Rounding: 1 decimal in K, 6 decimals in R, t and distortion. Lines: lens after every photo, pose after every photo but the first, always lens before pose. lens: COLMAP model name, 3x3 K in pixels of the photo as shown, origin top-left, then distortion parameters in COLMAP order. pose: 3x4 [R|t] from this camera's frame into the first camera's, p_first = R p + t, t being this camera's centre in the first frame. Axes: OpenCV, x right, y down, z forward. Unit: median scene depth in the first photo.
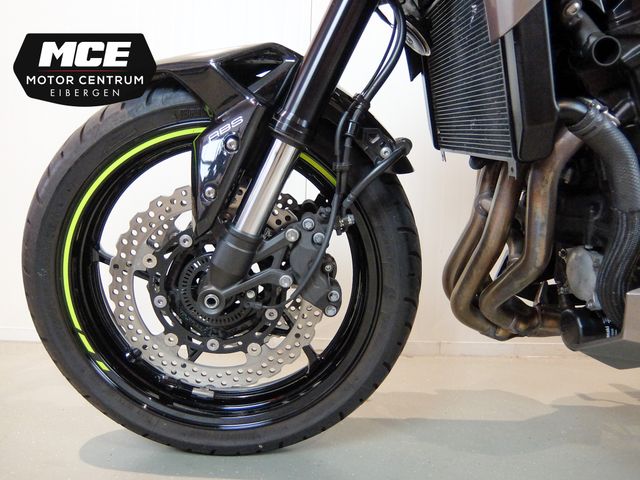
lens RADIAL K [[478.7, 0, 320.0], [0, 478.7, 240.0], [0, 0, 1]] dist [-0.037587, -0.001391]
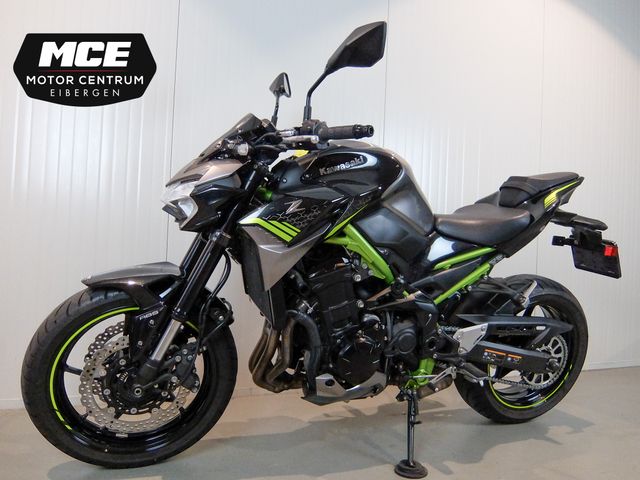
lens RADIAL K [[479.4, 0, 320.0], [0, 479.4, 240.0], [0, 0, 1]] dist [-0.038321, -0.004427]
pose [[0.937331, 0.020581, 0.347831, -0.197488], [-0.009158, 0.999364, -0.034454, -0.435963], [-0.348319, 0.029109, 0.936924, -1.159865]]
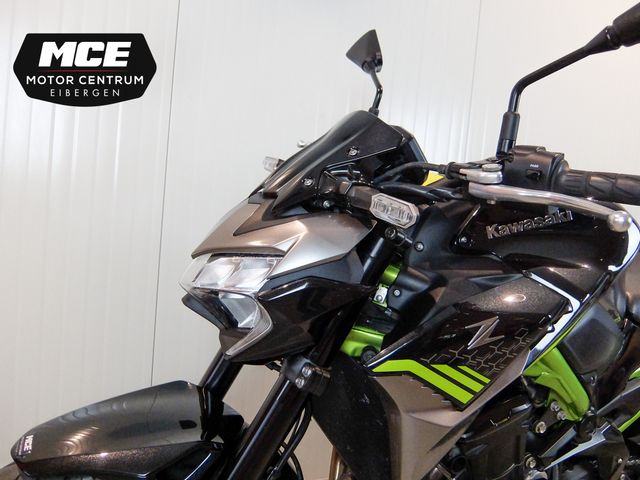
lens RADIAL K [[493.7, 0, 320.0], [0, 493.7, 240.0], [0, 0, 1]] dist [-0.026782, -0.000398]
pose [[0.911678, 0.034365, 0.409465, -0.288901], [-0.053339, 0.997963, 0.035004, -0.803707], [-0.407428, -0.053753, 0.911654, -0.097283]]
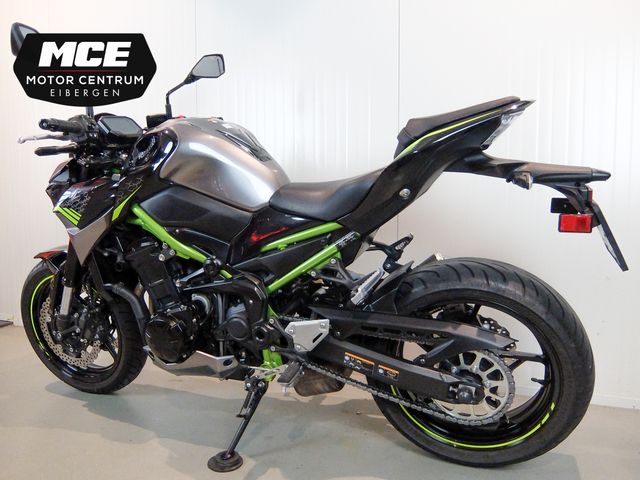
lens RADIAL K [[479.4, 0, 320.0], [0, 479.4, 240.0], [0, 0, 1]] dist [-0.038321, -0.004427]
pose [[0.929166, 0.003831, -0.369642, 2.093967], [0.010370, 0.999283, 0.036423, -0.490751], [0.369516, -0.037676, 0.928460, -0.956888]]
